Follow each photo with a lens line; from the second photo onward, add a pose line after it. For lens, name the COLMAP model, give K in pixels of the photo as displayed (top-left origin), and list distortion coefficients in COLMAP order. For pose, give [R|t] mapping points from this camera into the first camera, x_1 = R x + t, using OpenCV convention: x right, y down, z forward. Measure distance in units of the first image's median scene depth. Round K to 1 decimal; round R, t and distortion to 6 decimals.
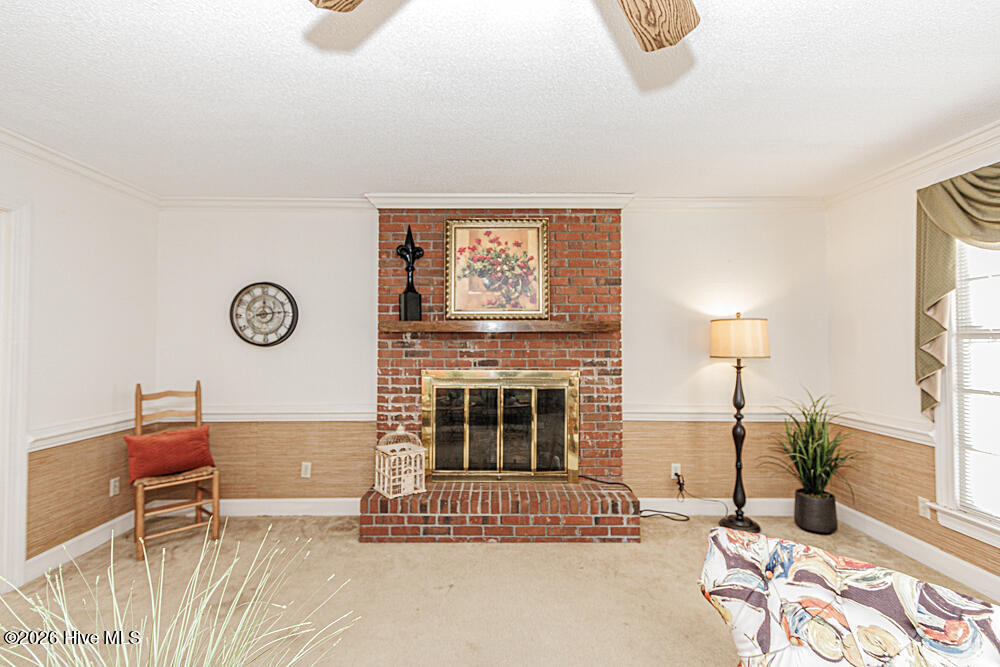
lens RADIAL K [[459.1, 0, 496.7], [0, 459.1, 335.6], [0, 0, 1]] dist [0.001046, -0.000341]
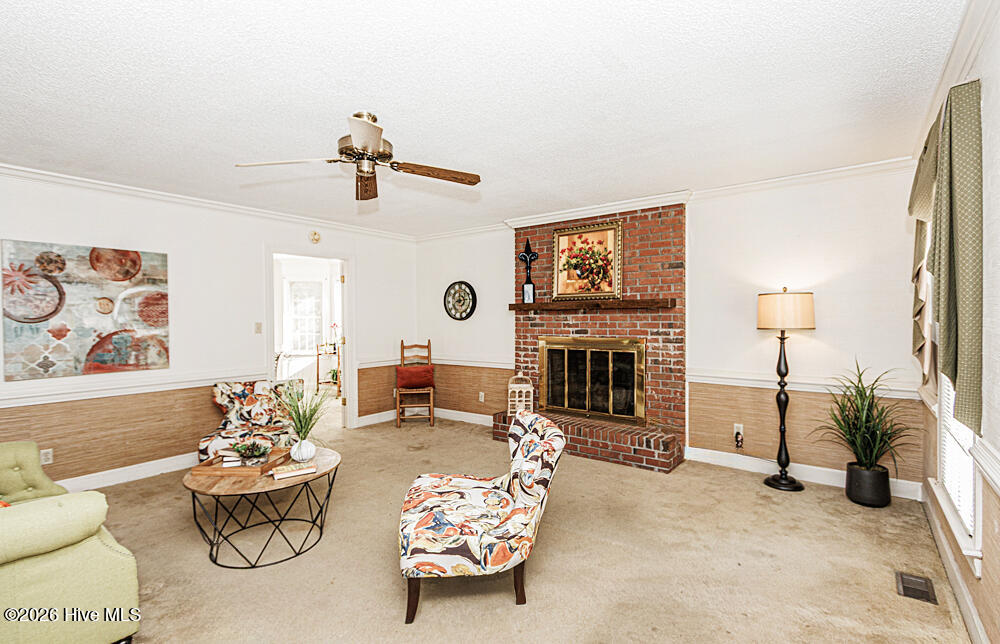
lens RADIAL K [[464.5, 0, 490.8], [0, 464.5, 325.1], [0, 0, 1]] dist [0.002980, 0.000574]
pose [[0.789965, 0.003521, -0.613142, 0.621322], [0.015694, 0.999540, 0.025959, -0.000661], [0.612951, -0.030129, 0.789546, -0.262047]]
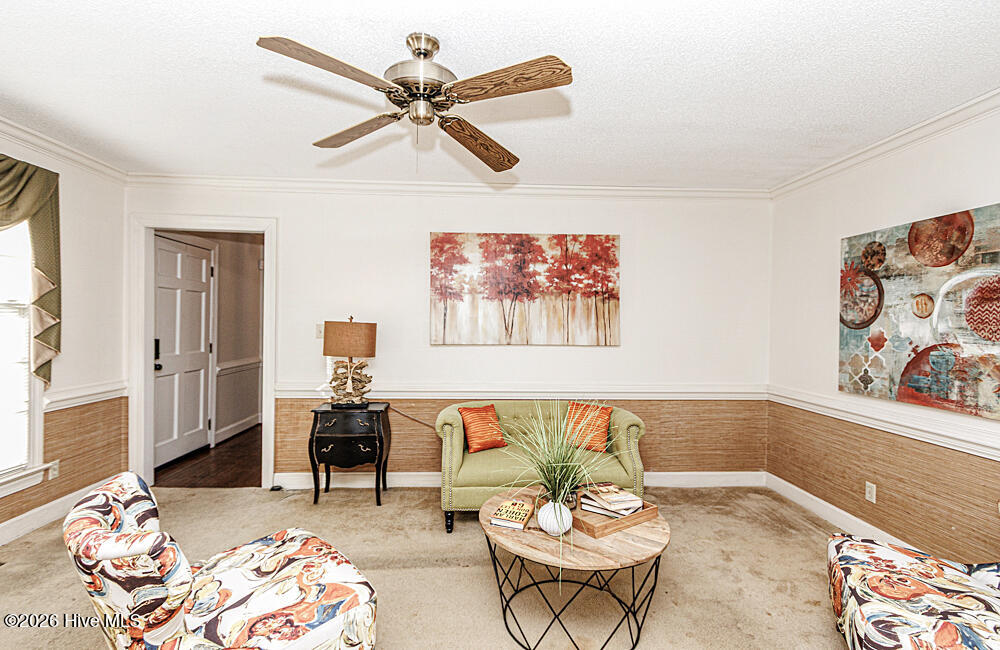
lens RADIAL K [[460.5, 0, 494.4], [0, 460.5, 326.8], [0, 0, 1]] dist [0.002818, -0.001758]
pose [[-0.998911, -0.012472, -0.044956, -0.047960], [-0.012398, 0.999921, -0.001921, 0.010947], [0.044976, -0.001361, -0.998987, 0.730715]]
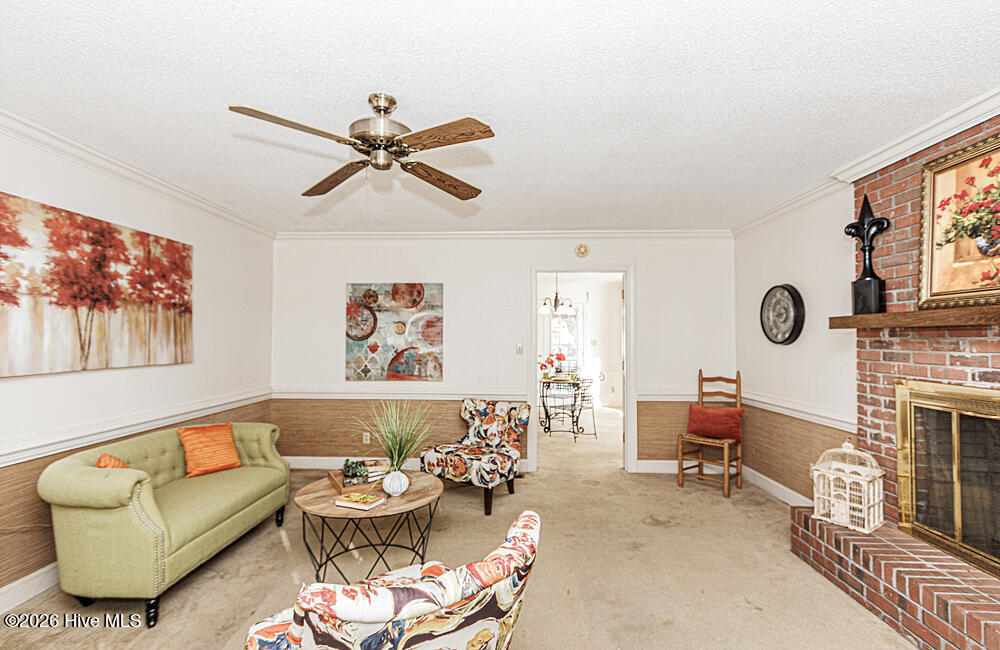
lens RADIAL K [[460.5, 0, 494.4], [0, 460.5, 326.8], [0, 0, 1]] dist [0.002818, -0.001758]
pose [[-0.036454, -0.026376, -0.998987, 0.609054], [0.009324, 0.999599, -0.026733, 0.004432], [0.999292, -0.010289, -0.036194, 0.372586]]
